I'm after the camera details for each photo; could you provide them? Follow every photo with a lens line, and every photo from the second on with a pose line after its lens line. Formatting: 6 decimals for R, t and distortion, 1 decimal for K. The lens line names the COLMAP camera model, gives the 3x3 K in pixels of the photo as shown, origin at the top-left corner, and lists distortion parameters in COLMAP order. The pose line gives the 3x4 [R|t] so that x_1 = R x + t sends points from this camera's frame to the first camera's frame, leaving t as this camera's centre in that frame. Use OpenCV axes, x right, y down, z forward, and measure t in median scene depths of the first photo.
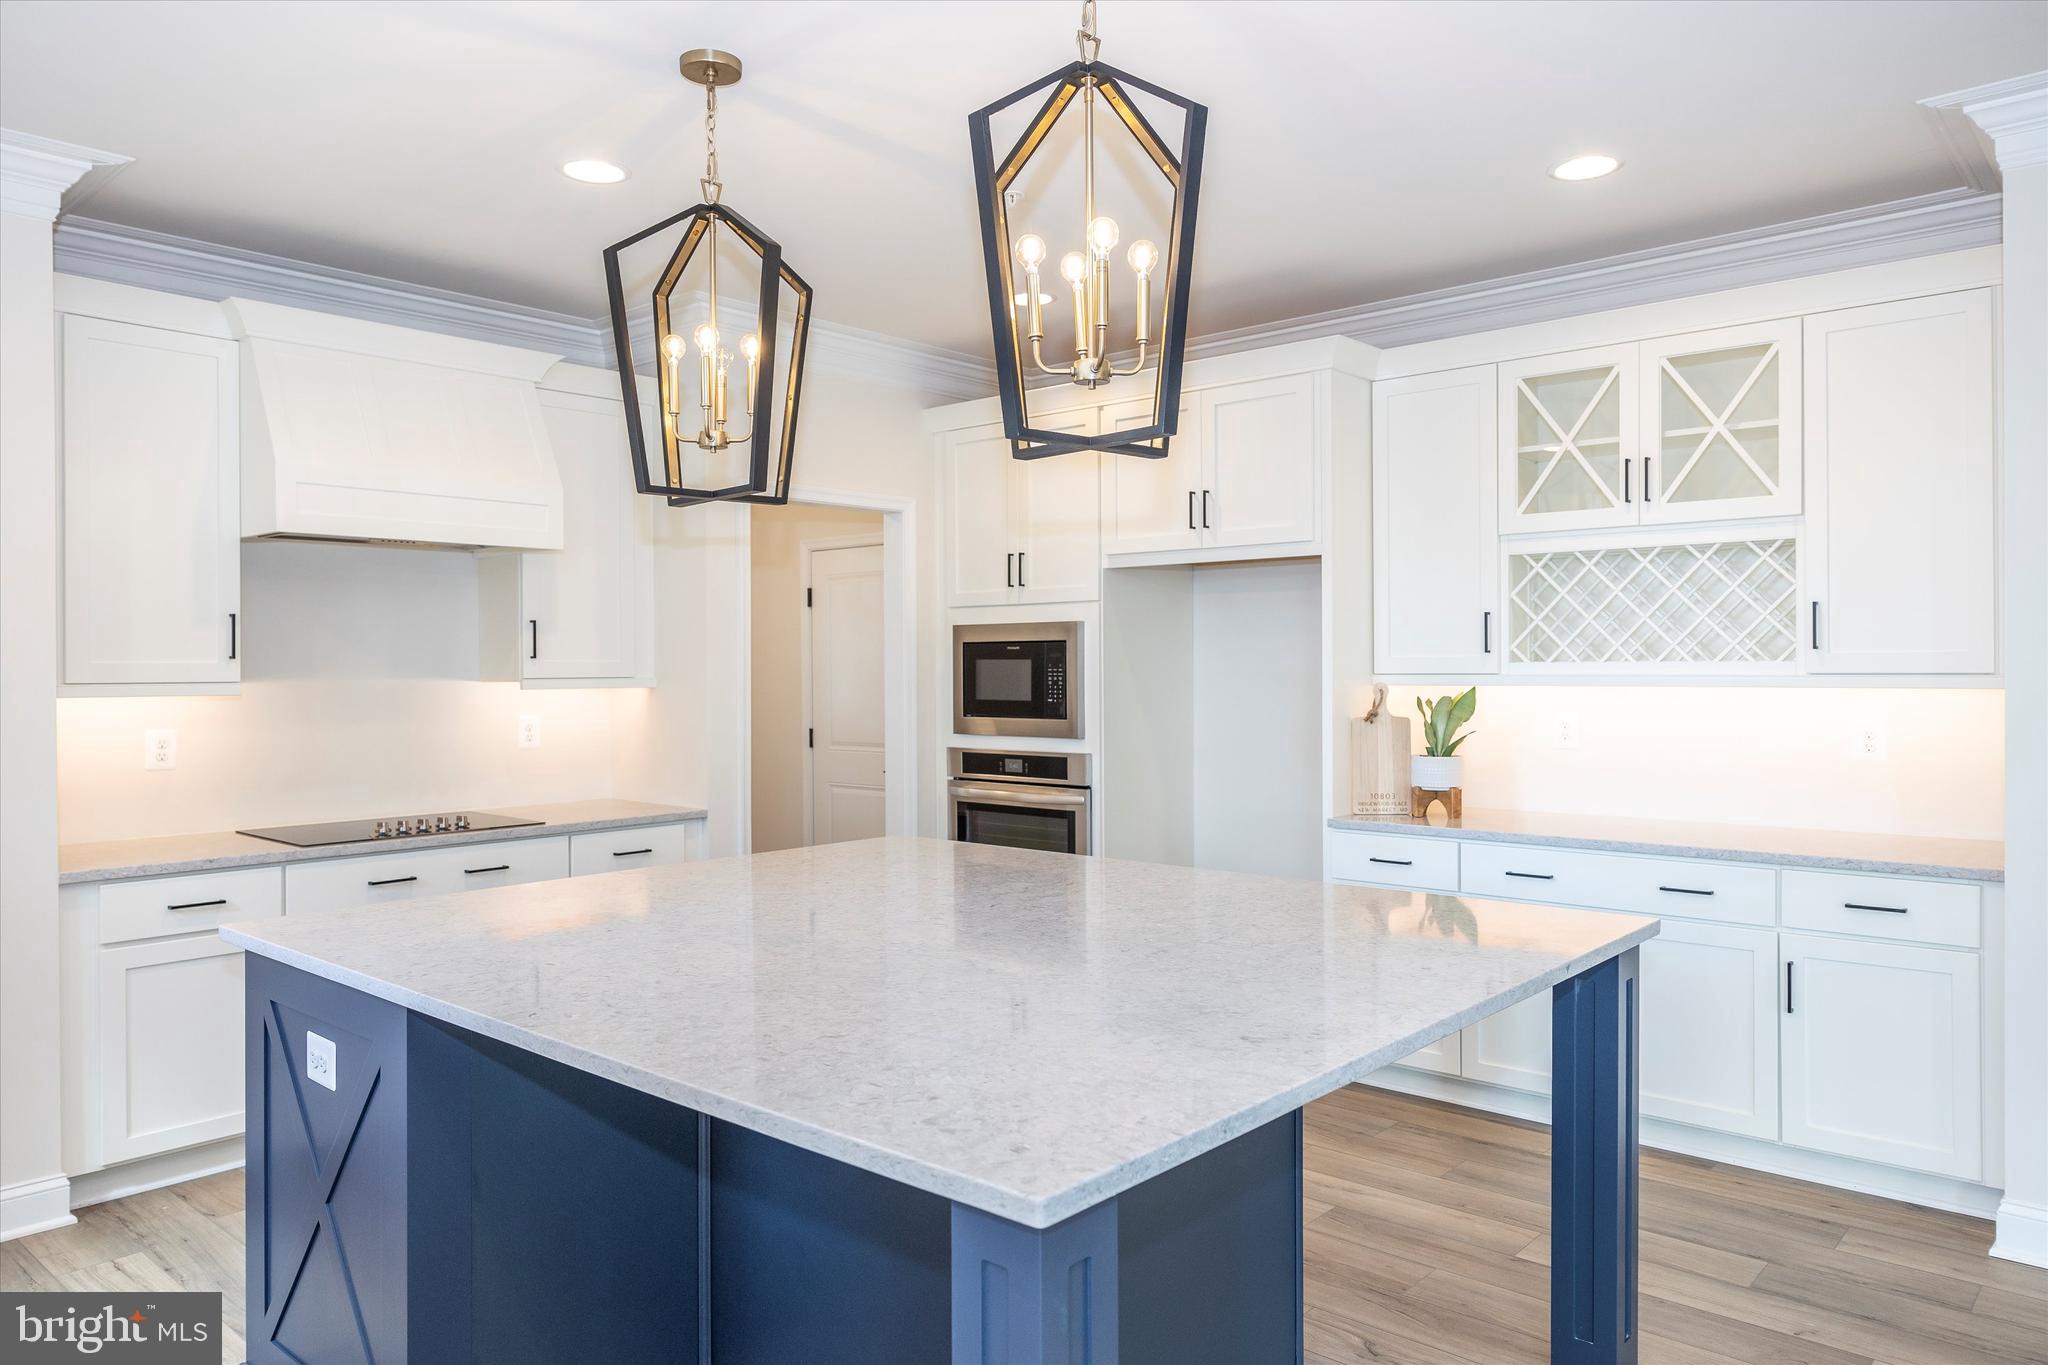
lens RADIAL K [[1358.1, 0, 1034.4], [0, 1358.1, 688.8], [0, 0, 1]] dist [0.003646, -0.000331]
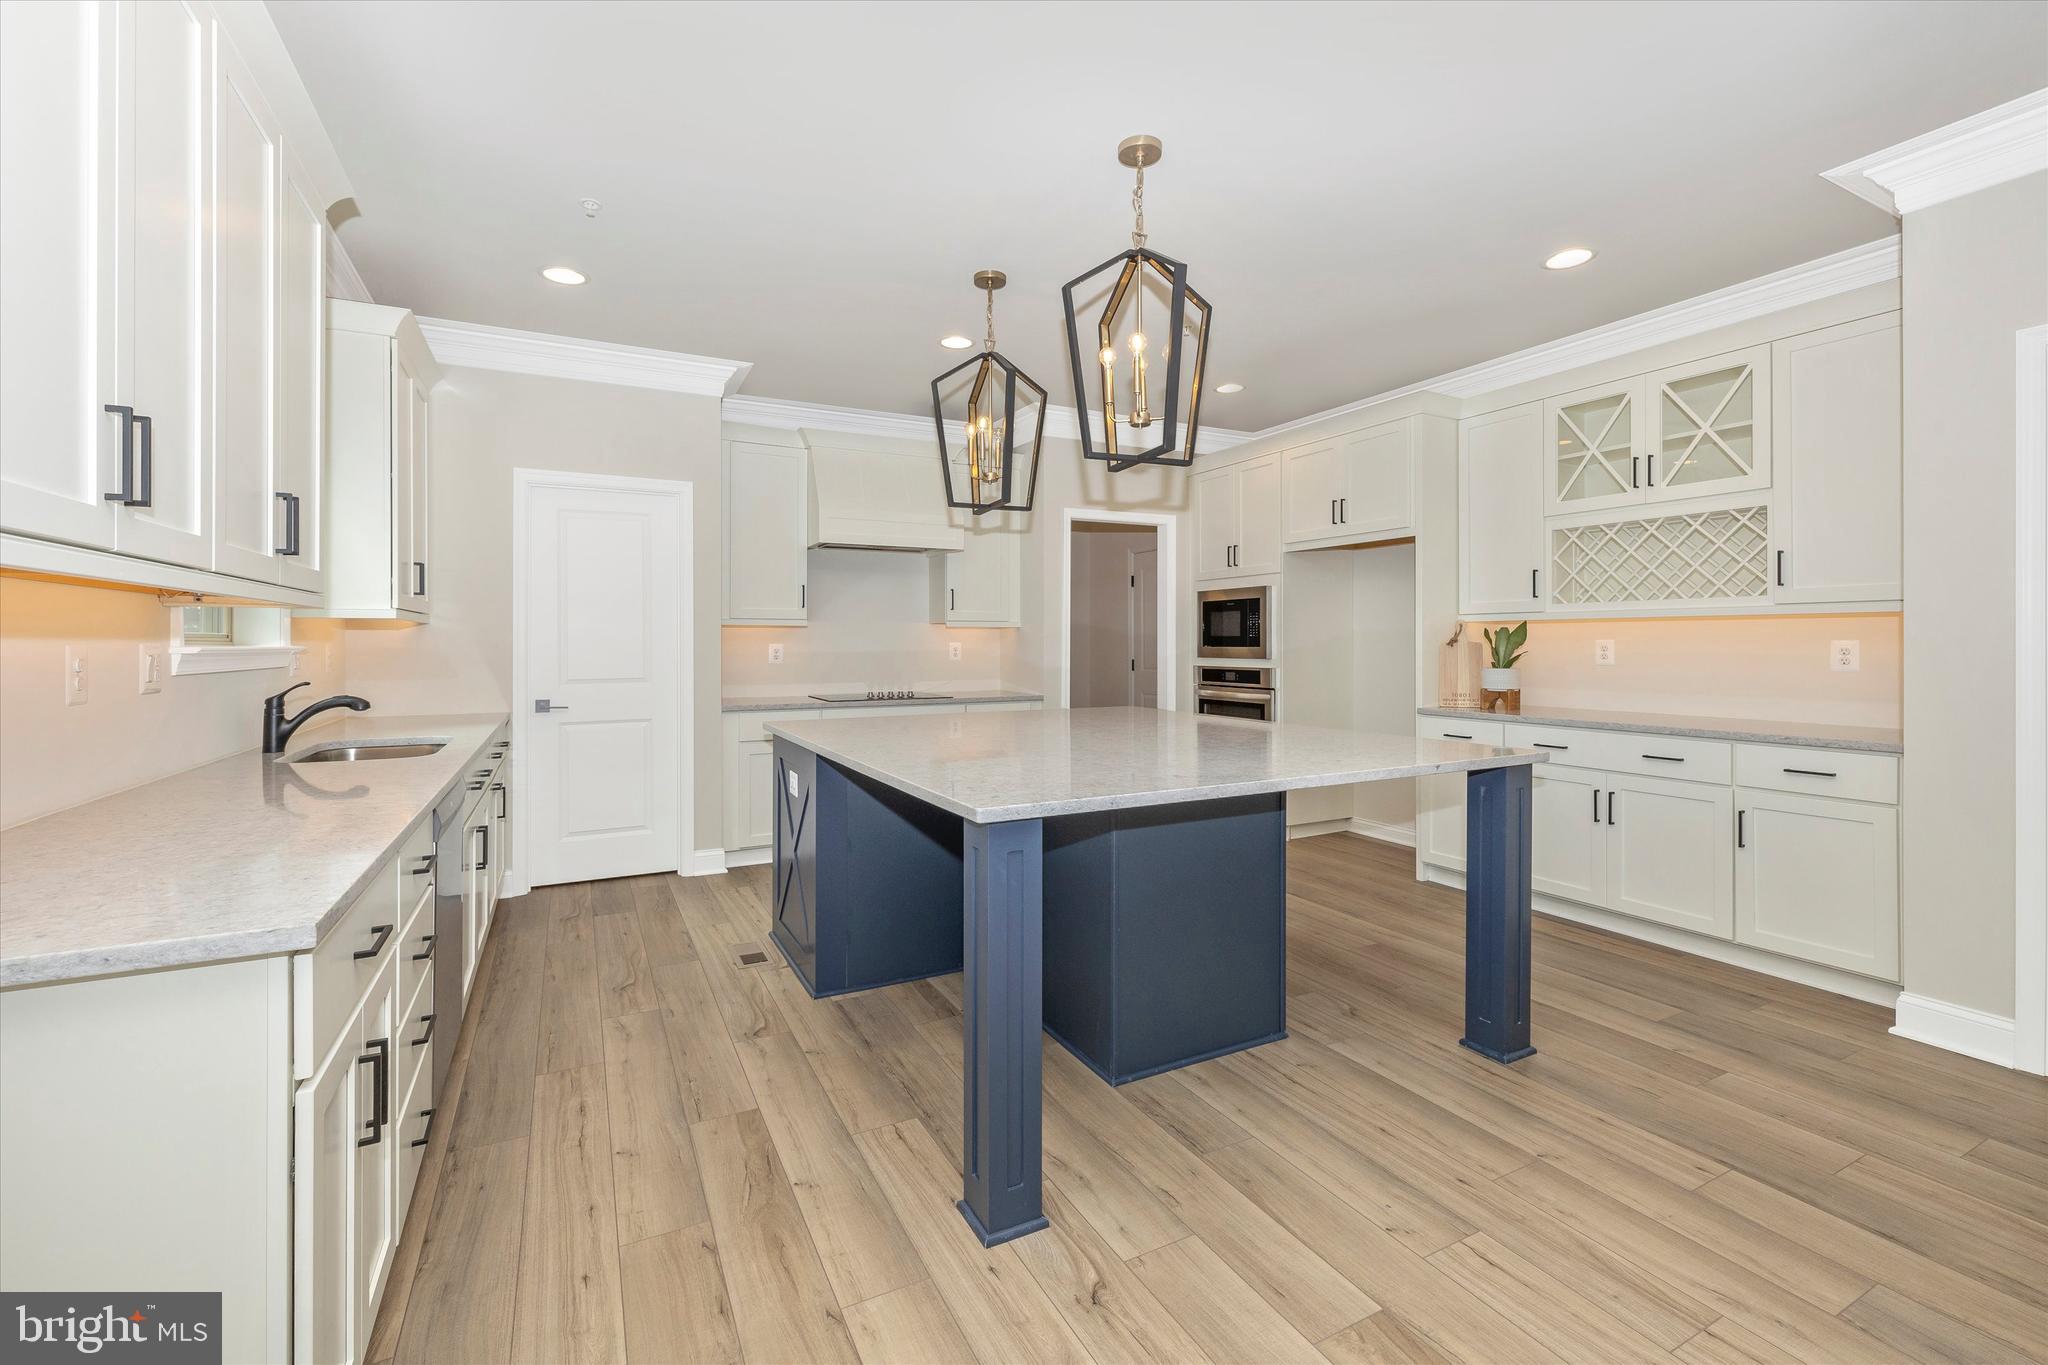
lens RADIAL K [[859.7, 0, 1033.8], [0, 859.7, 653.3], [0, 0, 1]] dist [-0.000375, -0.000488]
pose [[0.934506, 0.006884, -0.355881, 0.175462], [-0.008119, 0.999965, -0.001976, 0.044370], [0.355855, 0.004736, 0.934529, -0.064141]]
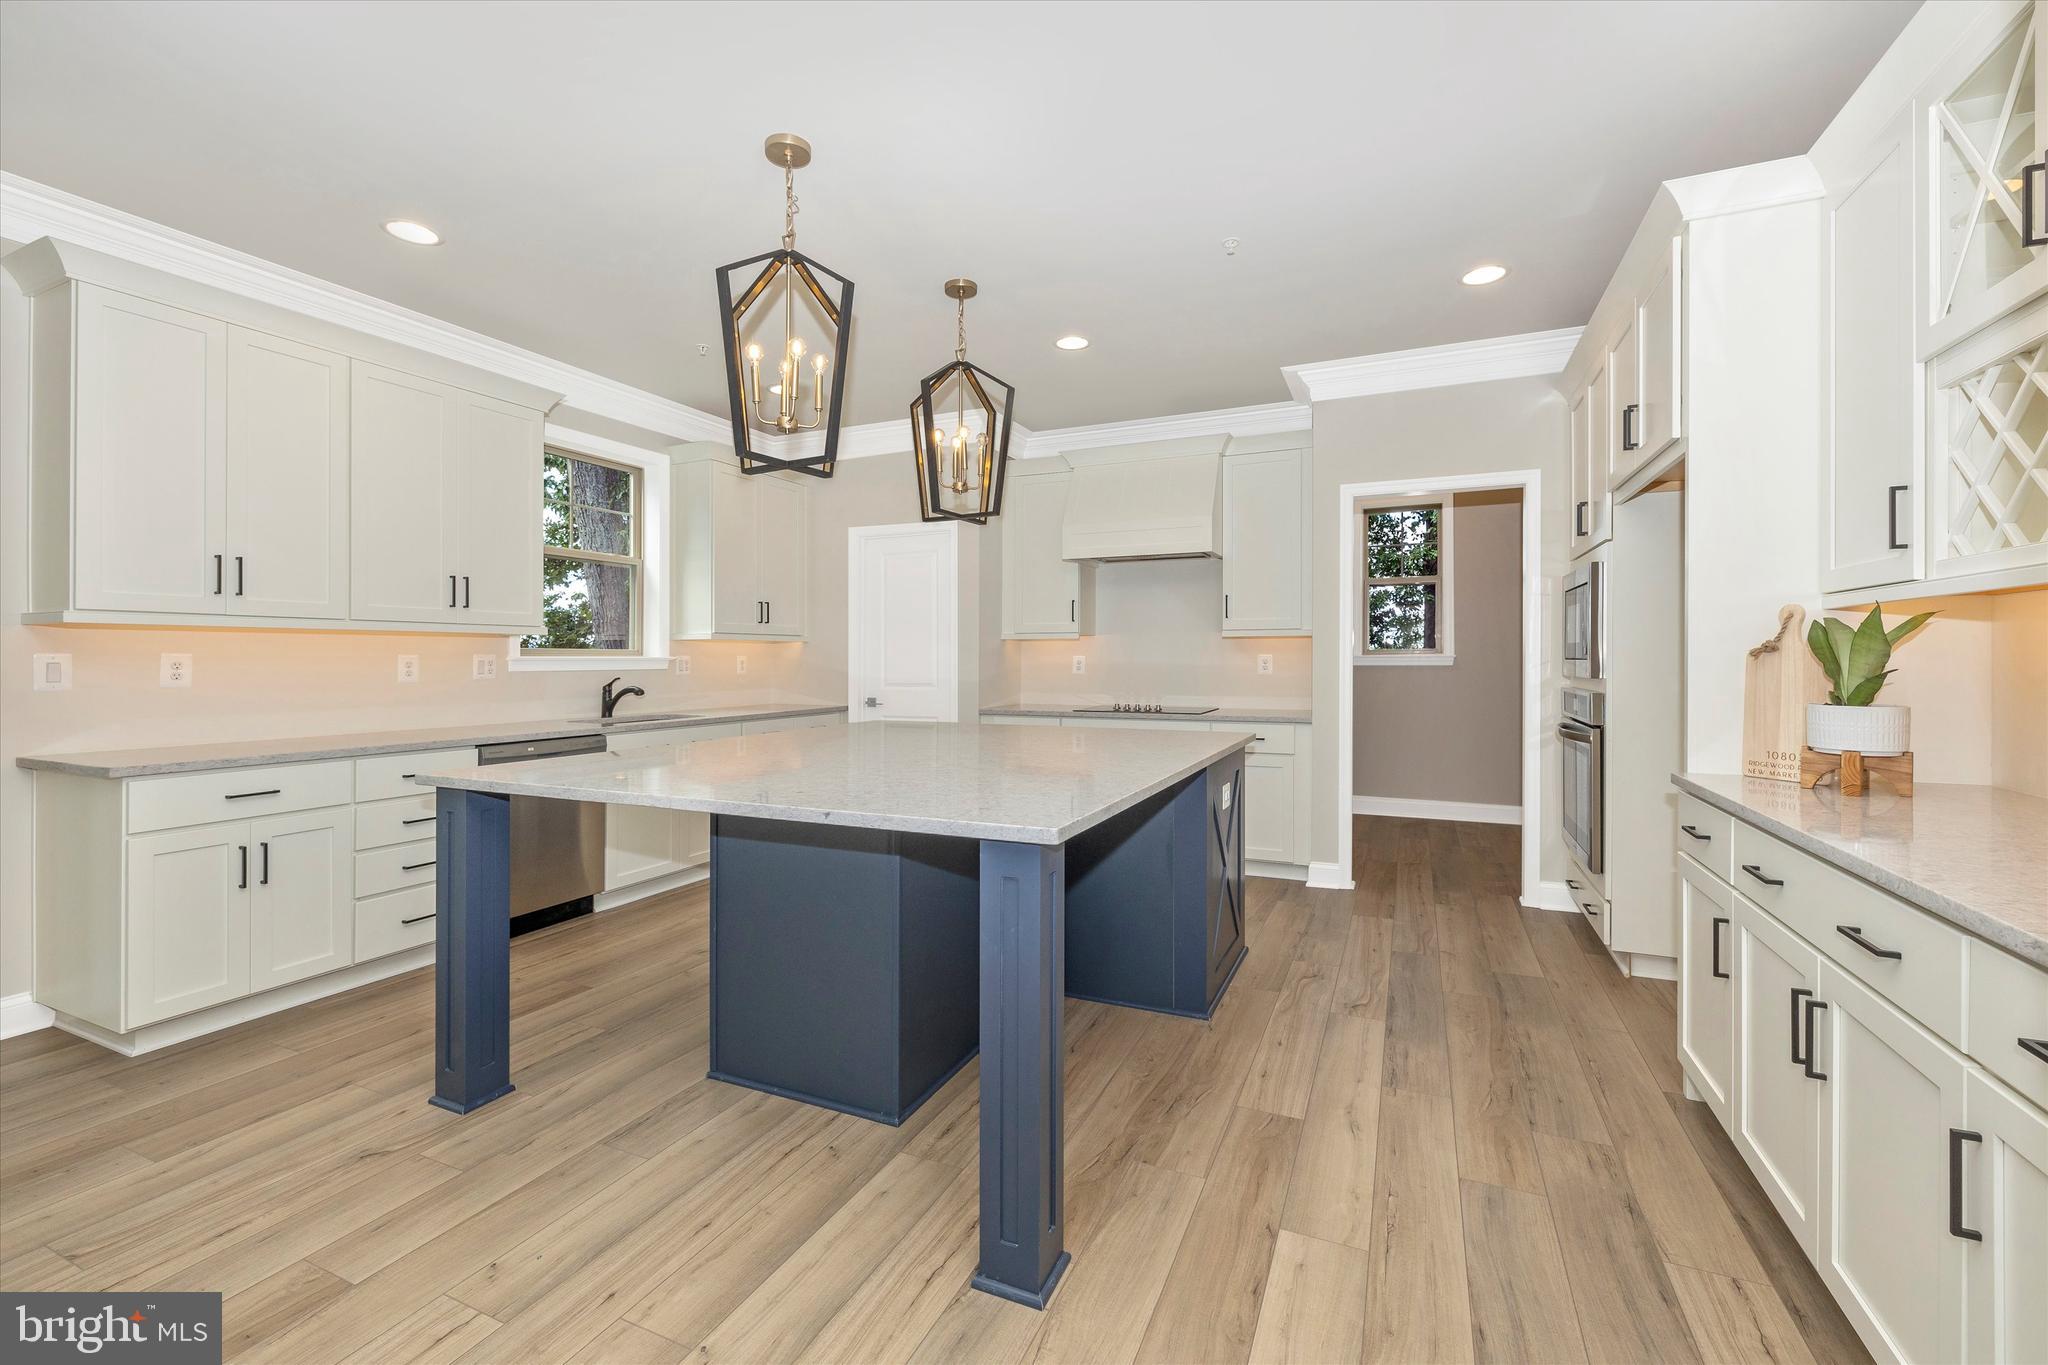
lens RADIAL K [[863.5, 0, 1040.0], [0, 863.5, 662.4], [0, 0, 1]] dist [0.000206, -0.000080]
pose [[0.304777, 0.008275, -0.952388, 0.668347], [-0.017781, 0.999837, 0.002997, 0.038125], [0.952258, 0.016020, 0.304875, 0.532664]]
